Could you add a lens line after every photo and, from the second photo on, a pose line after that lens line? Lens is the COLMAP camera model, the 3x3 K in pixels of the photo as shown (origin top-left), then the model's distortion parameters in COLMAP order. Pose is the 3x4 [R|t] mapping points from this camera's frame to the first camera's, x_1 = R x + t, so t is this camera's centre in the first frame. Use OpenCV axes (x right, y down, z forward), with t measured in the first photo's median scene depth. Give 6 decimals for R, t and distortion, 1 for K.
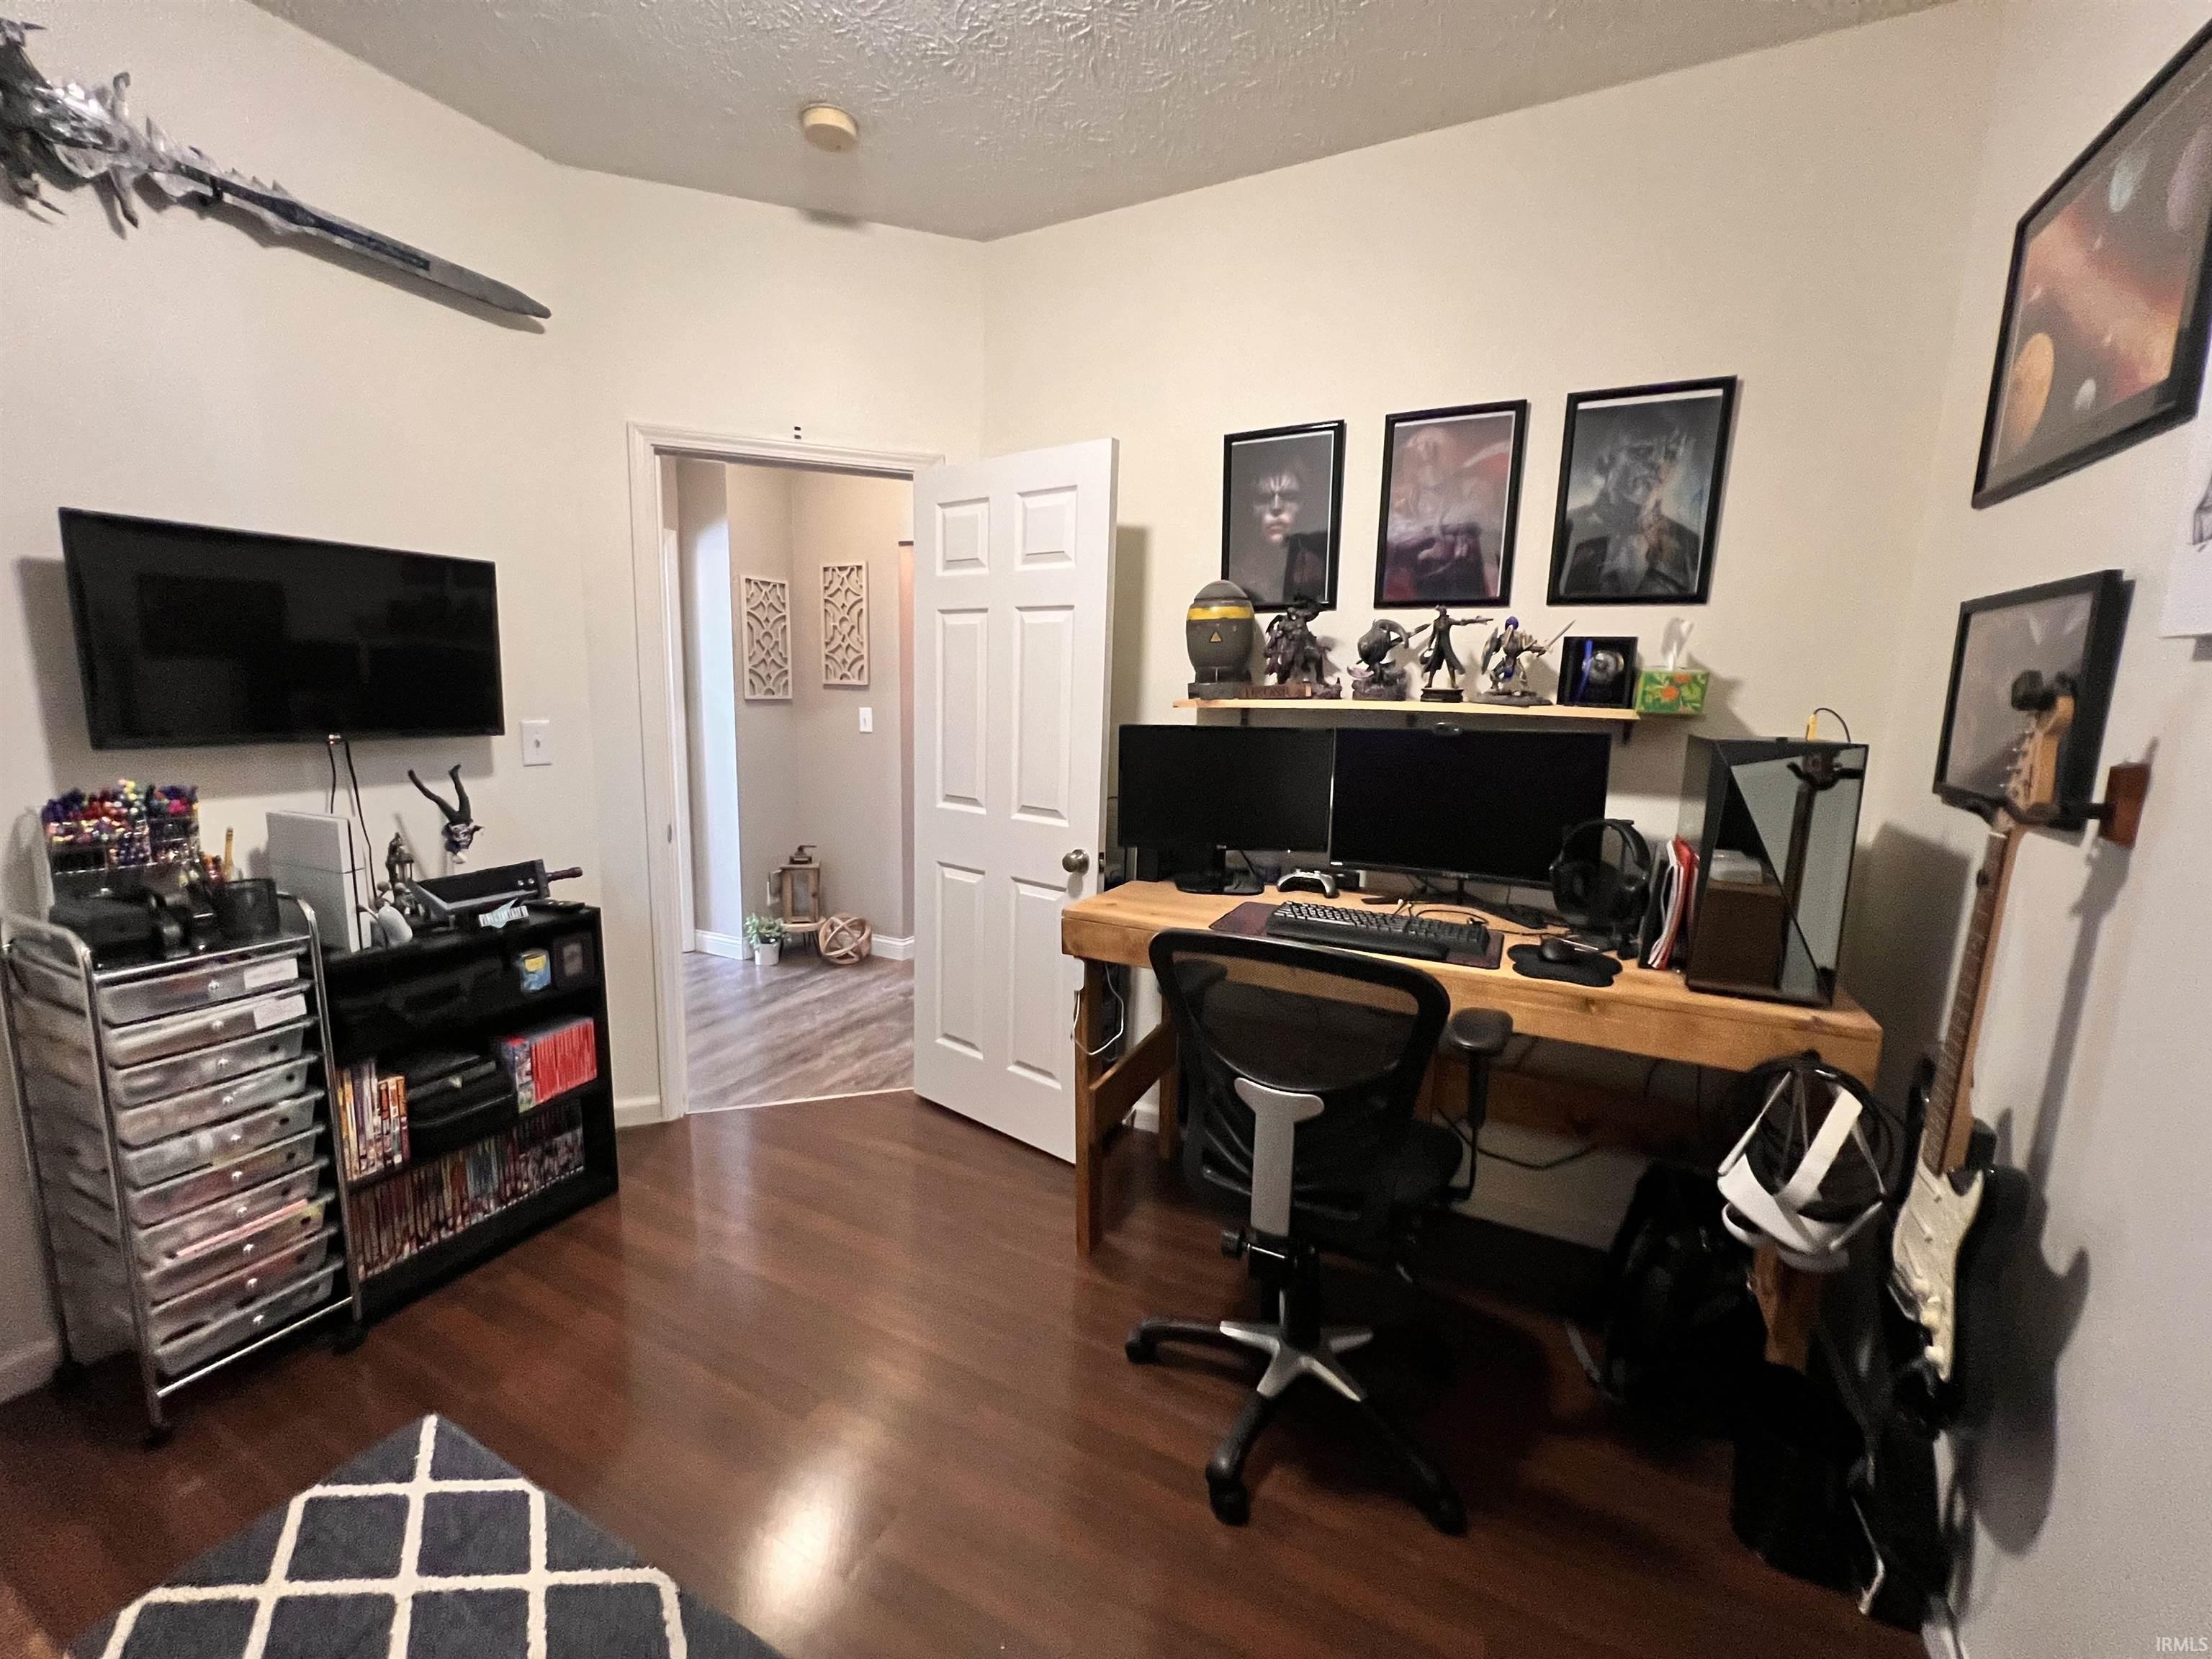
lens RADIAL K [[881.4, 0, 1106.0], [0, 881.4, 829.5], [0, 0, 1]] dist [0.001227, -0.004140]
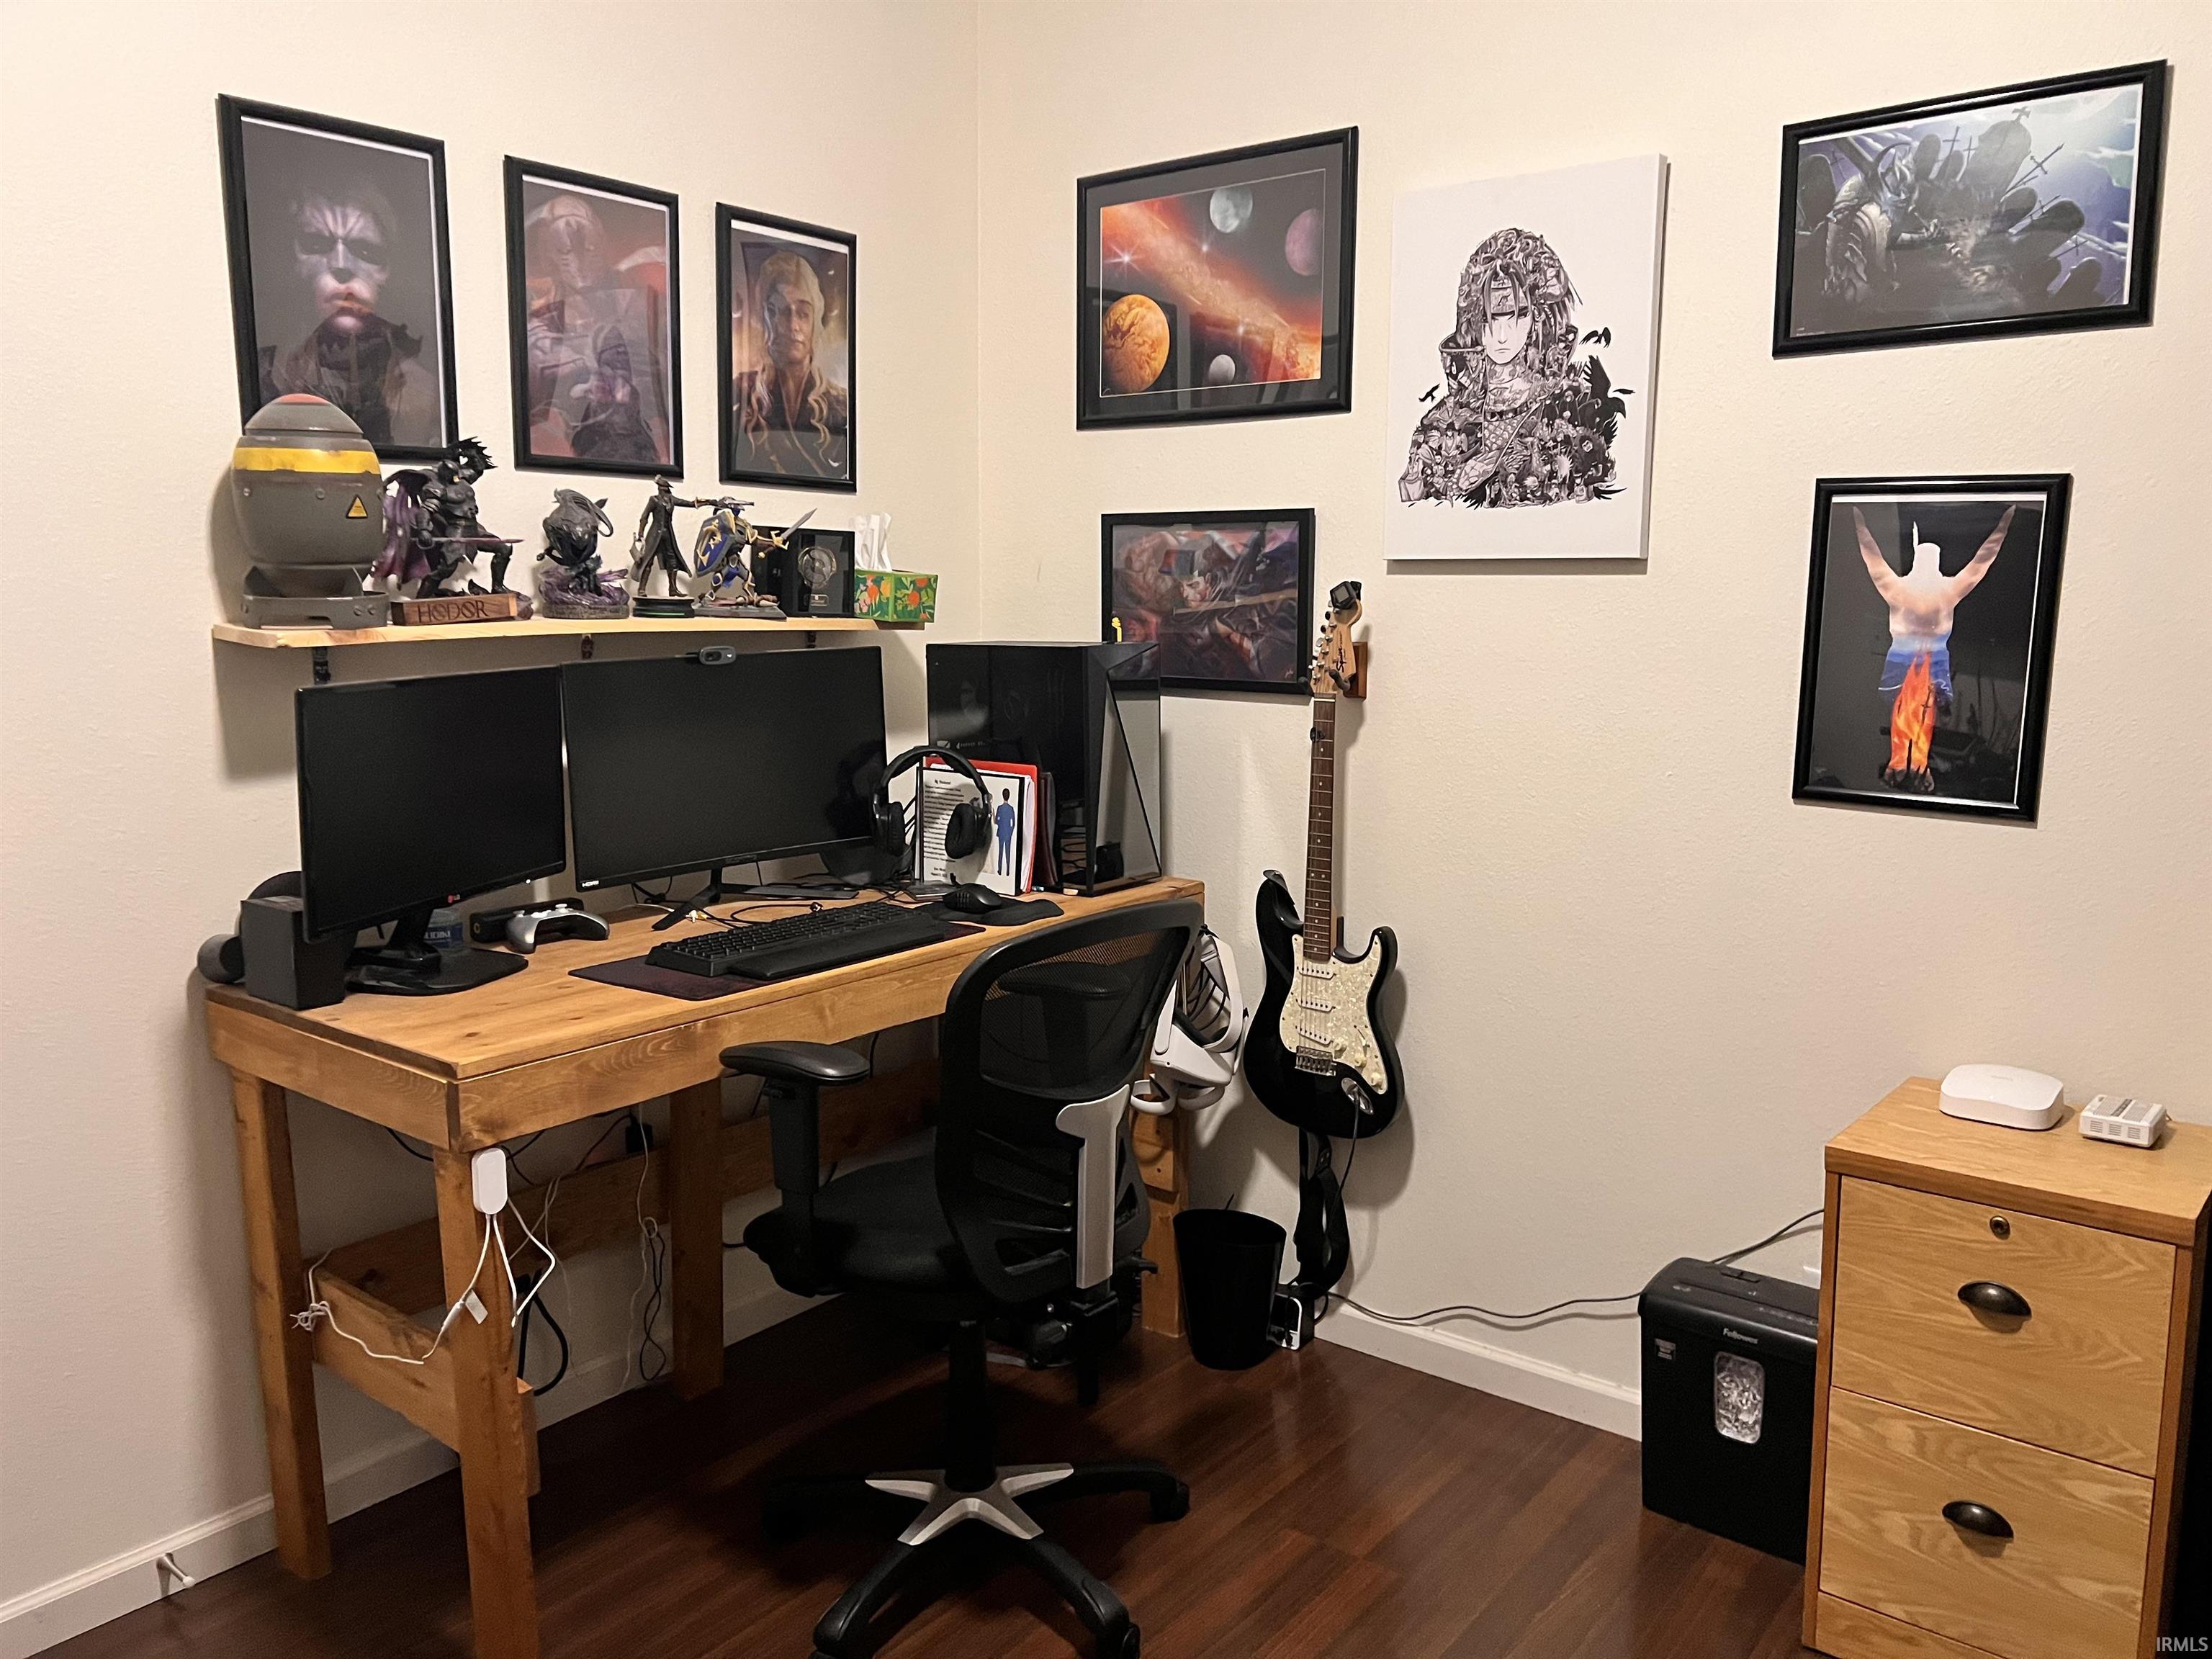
lens RADIAL K [[1647.9, 0, 1106.0], [0, 1647.9, 829.5], [0, 0, 1]] dist [0.093356, -0.144273]
pose [[0.213433, -0.158214, 0.964062, -0.808635], [0.160240, 0.979105, 0.125207, -0.089344], [-0.963727, 0.127758, 0.234326, 0.387588]]
